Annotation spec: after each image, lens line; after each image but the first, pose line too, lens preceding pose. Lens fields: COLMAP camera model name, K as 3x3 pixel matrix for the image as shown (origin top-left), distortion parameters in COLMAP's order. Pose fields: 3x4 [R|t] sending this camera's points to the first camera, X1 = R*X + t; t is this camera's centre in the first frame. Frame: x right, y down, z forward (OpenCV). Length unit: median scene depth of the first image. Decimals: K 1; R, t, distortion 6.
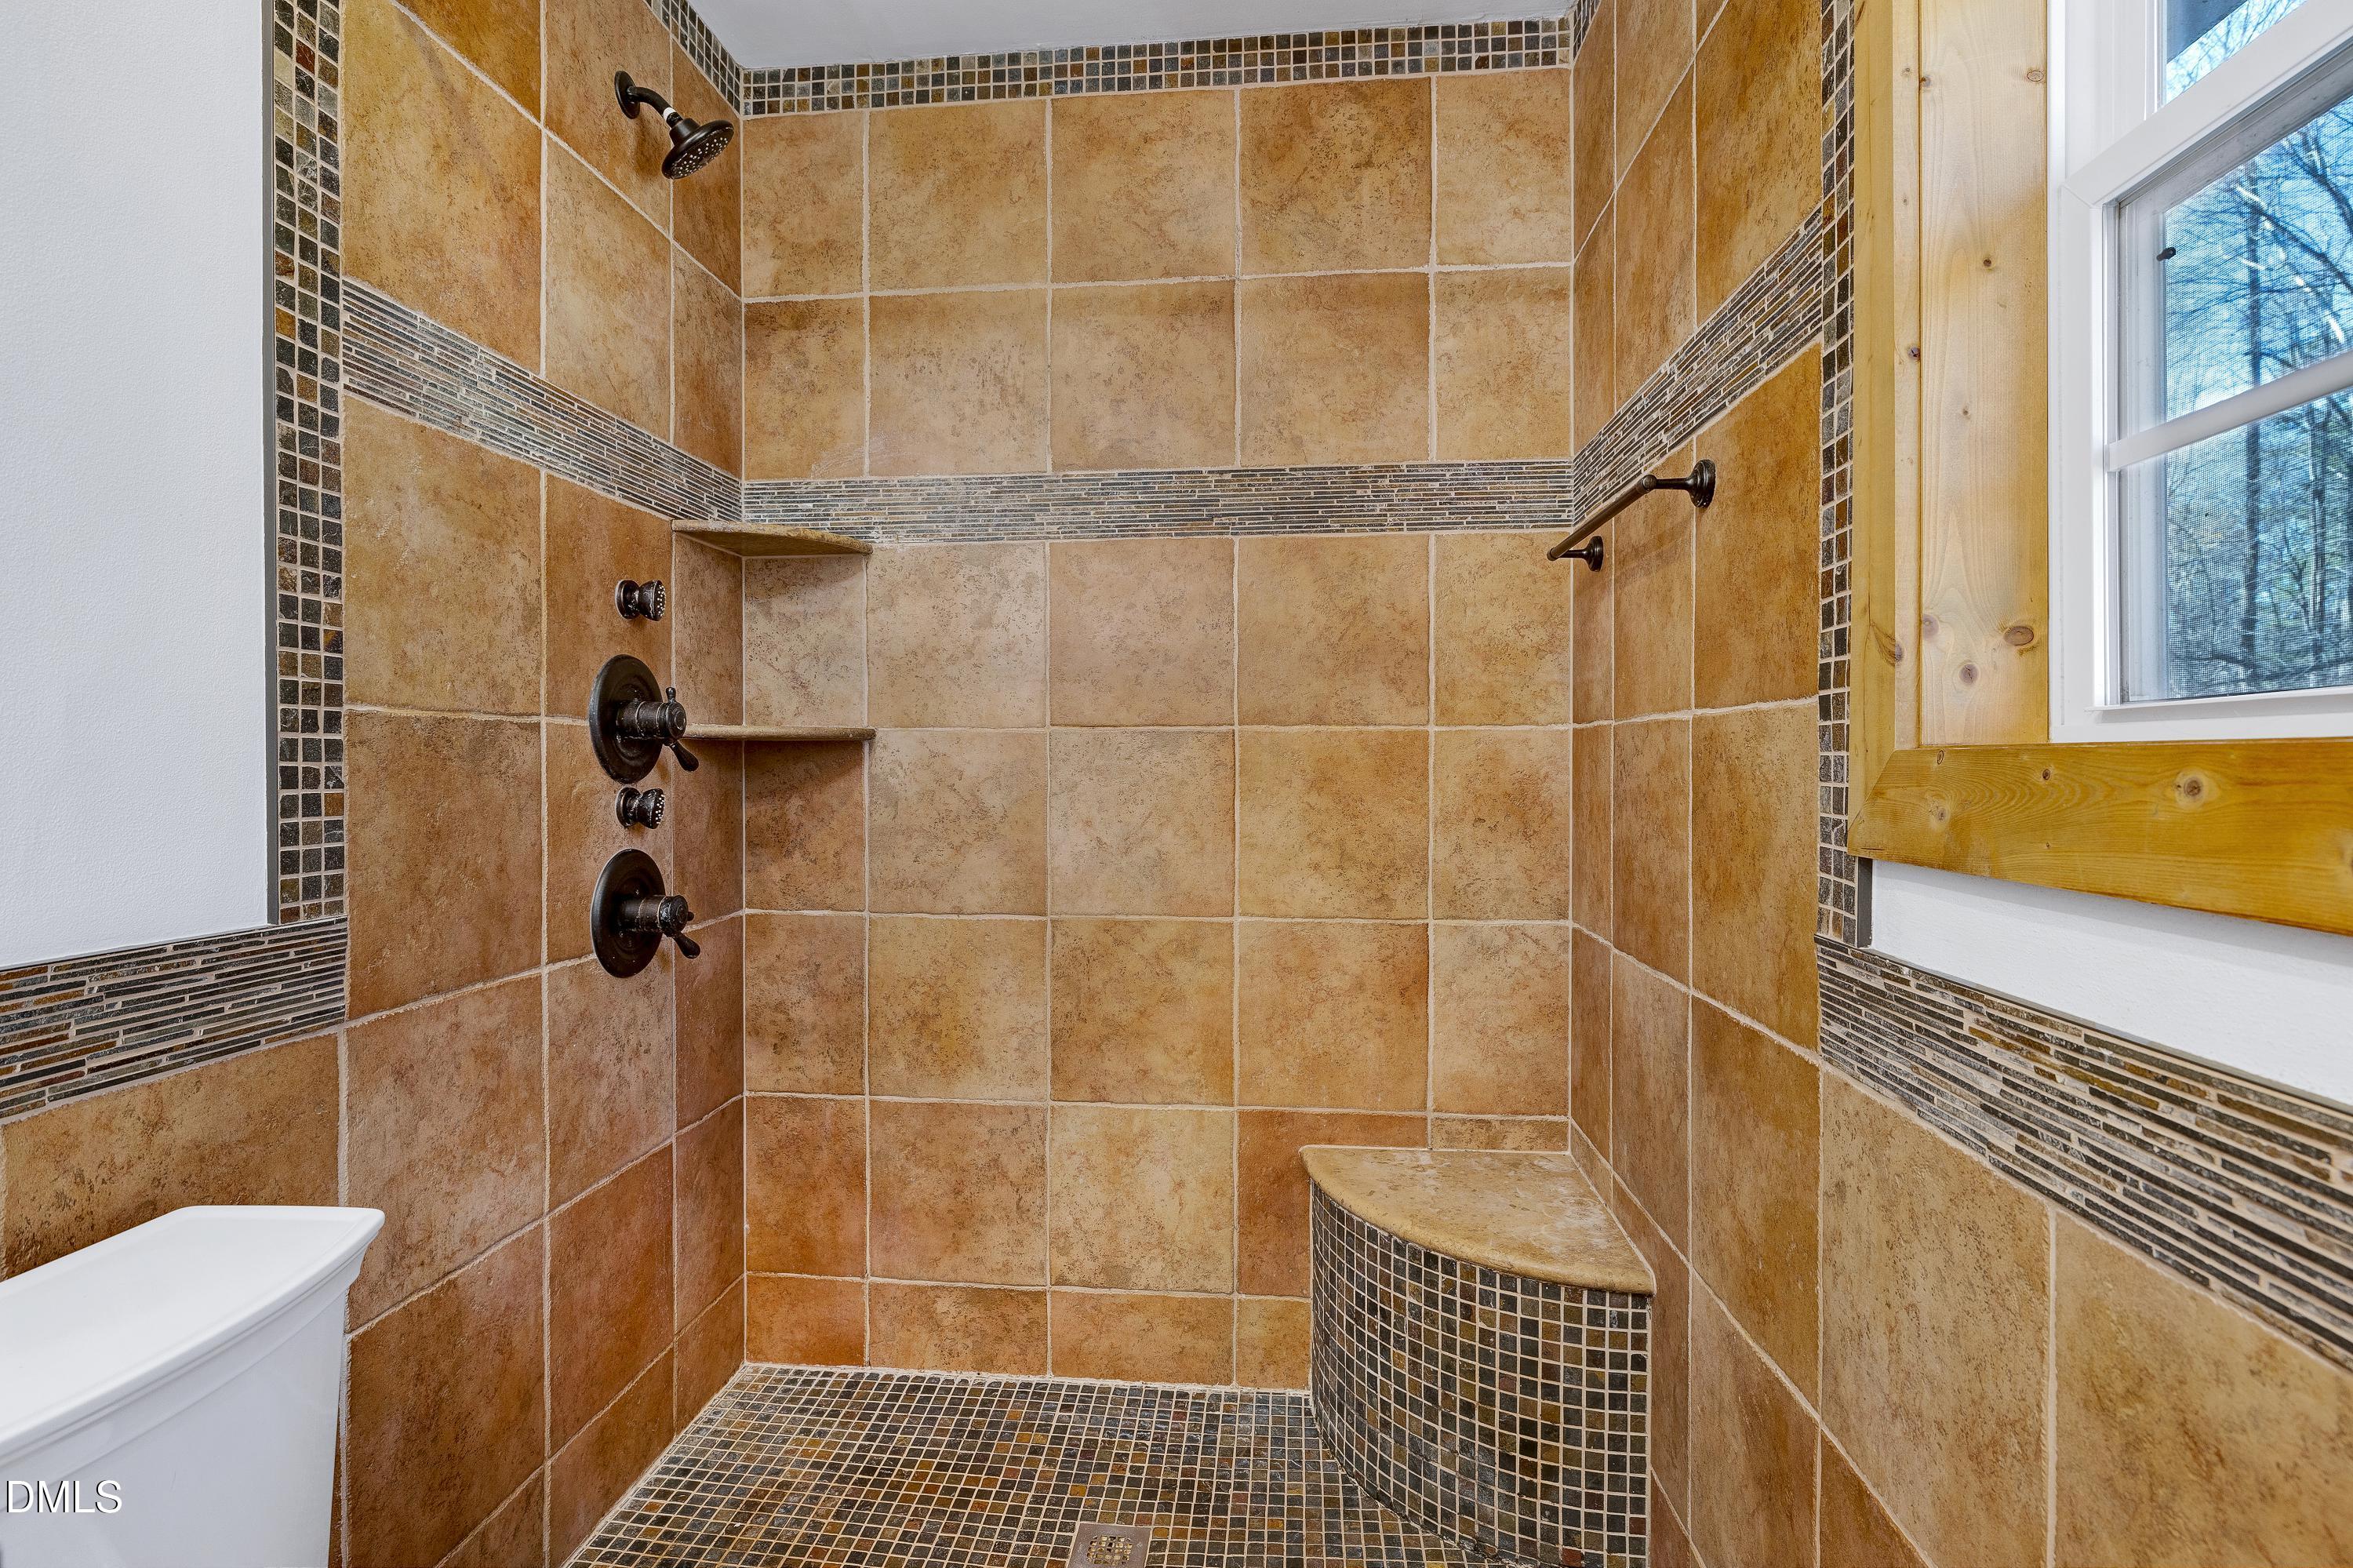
lens RADIAL K [[1175.9, 0, 1171.6], [0, 1175.9, 772.4], [0, 0, 1]] dist [-0.003515, 0.000234]
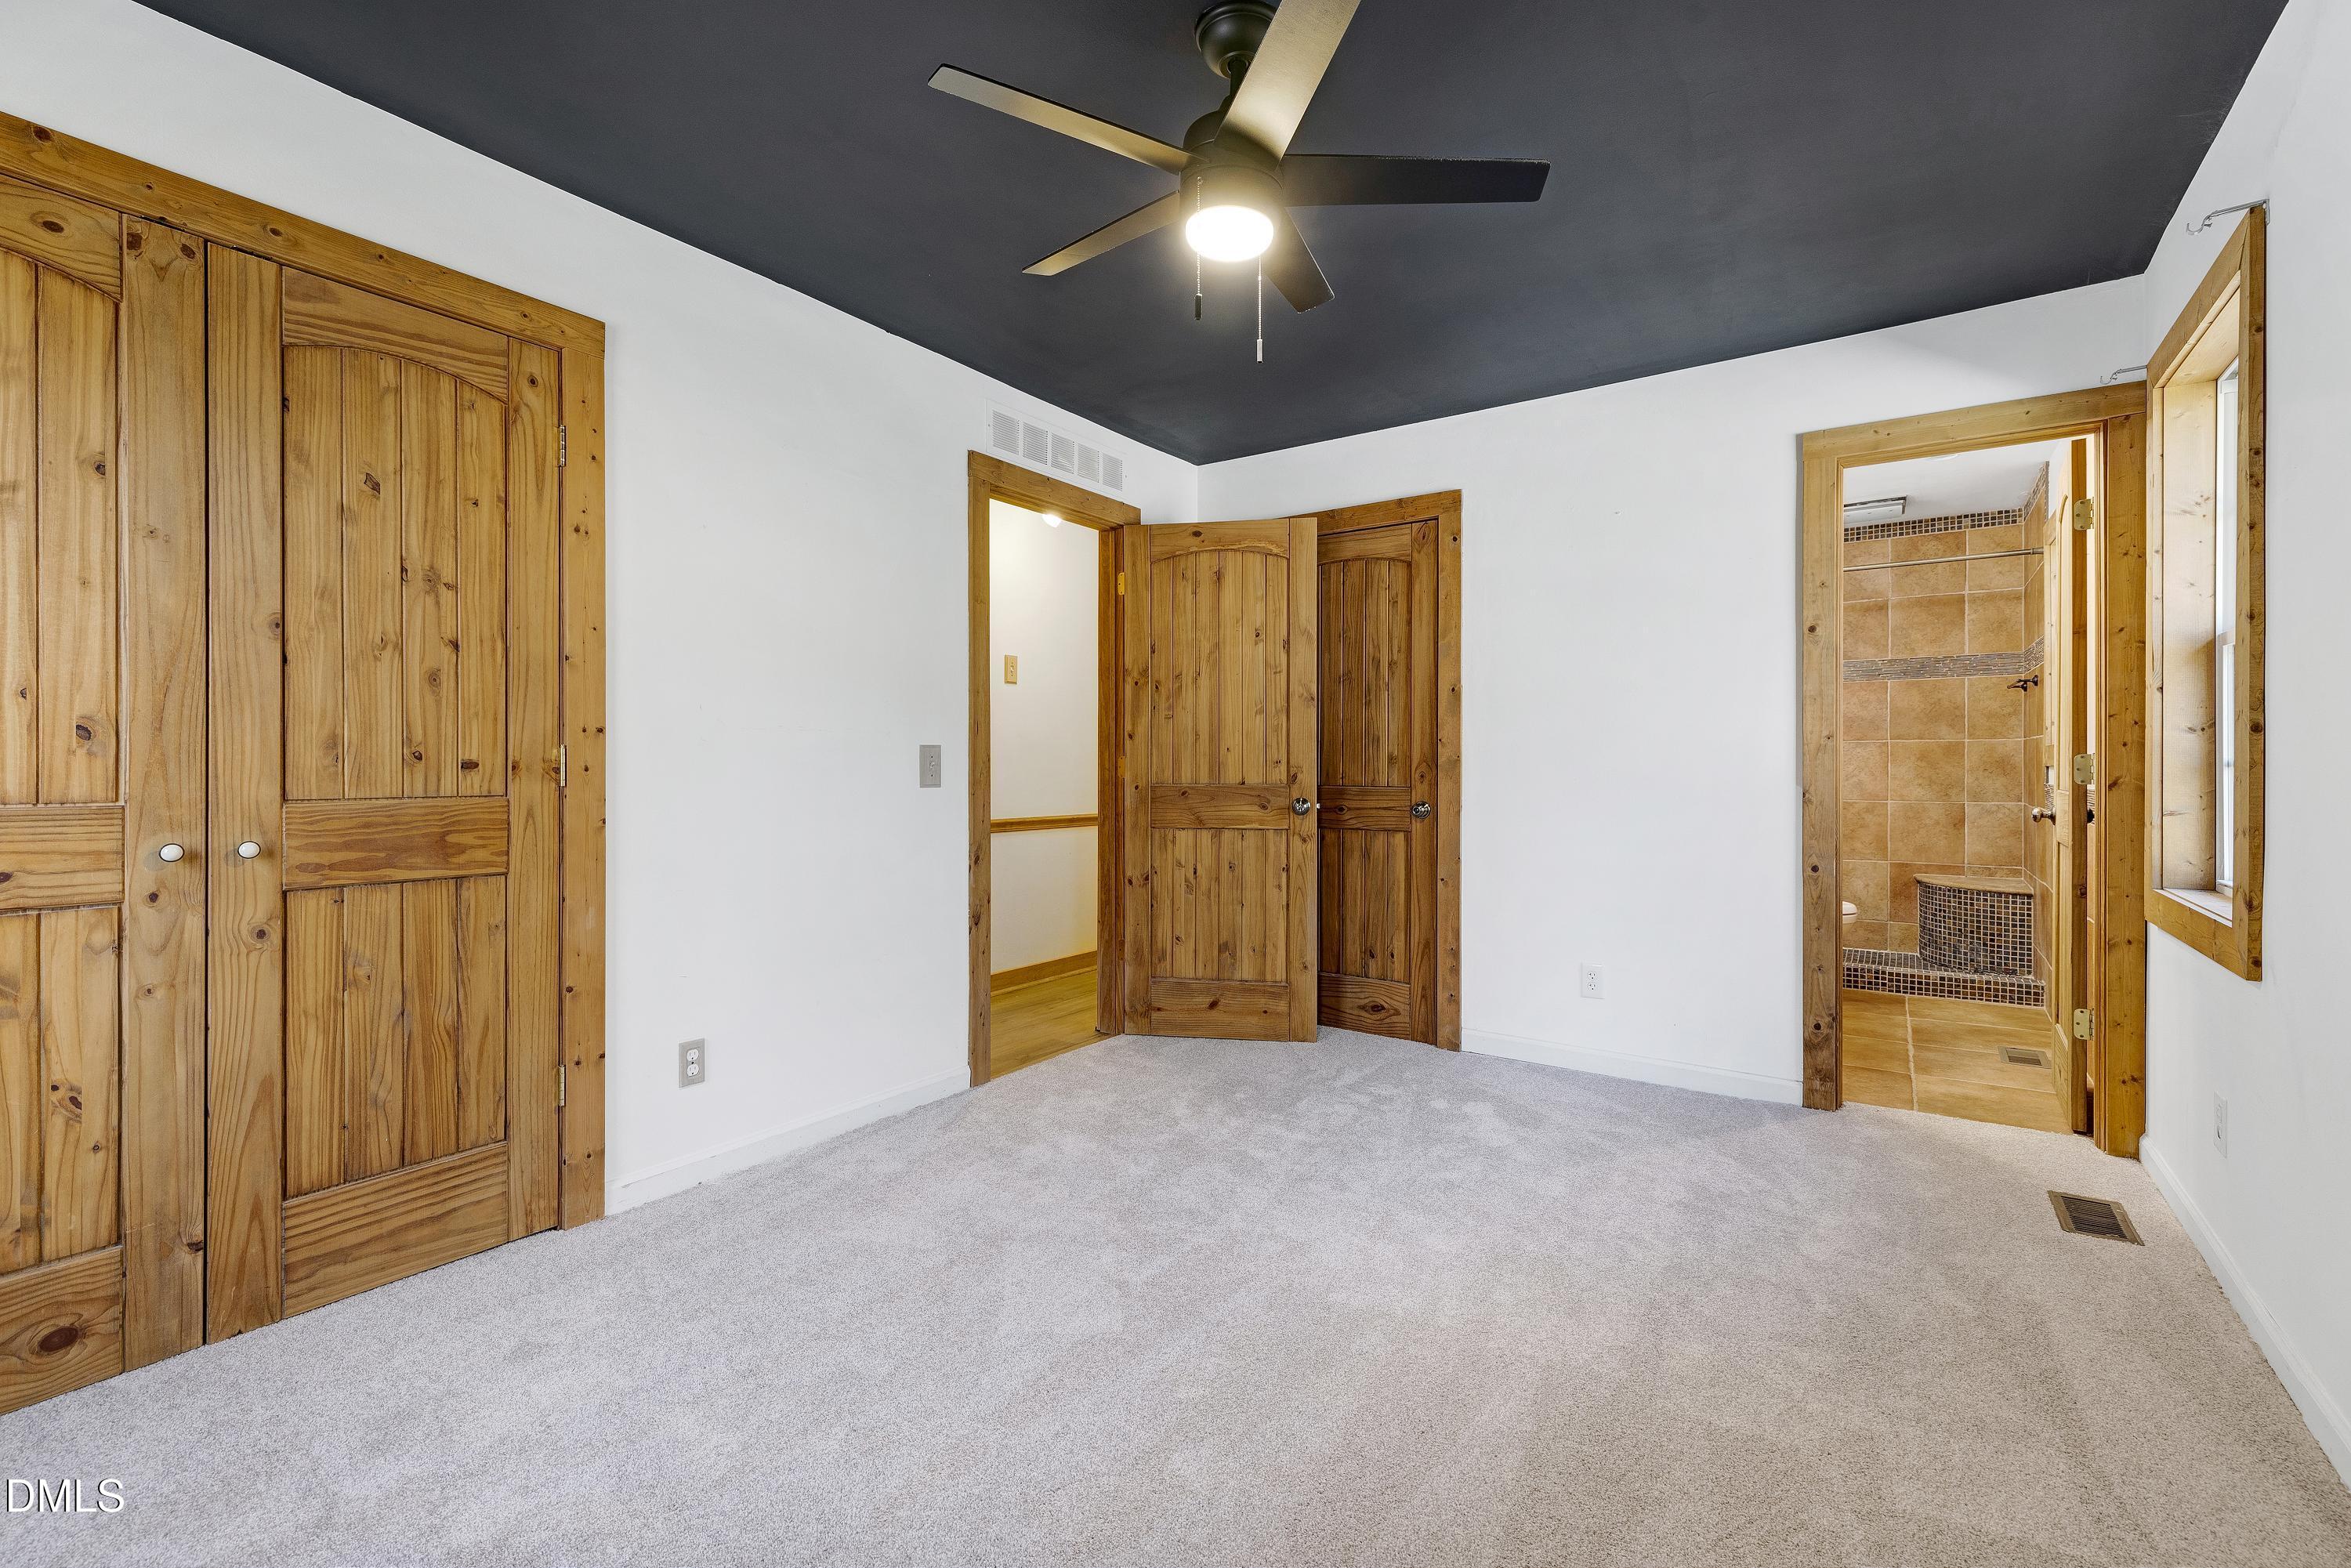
lens RADIAL K [[1009.4, 0, 1179.6], [0, 1009.4, 764.9], [0, 0, 1]] dist [0.002843, 0.000459]
pose [[0.870837, -0.000454, -0.491571, -0.273252], [-0.000752, 0.999997, -0.002256, 0.035133], [0.491571, 0.002335, 0.870835, -2.334583]]
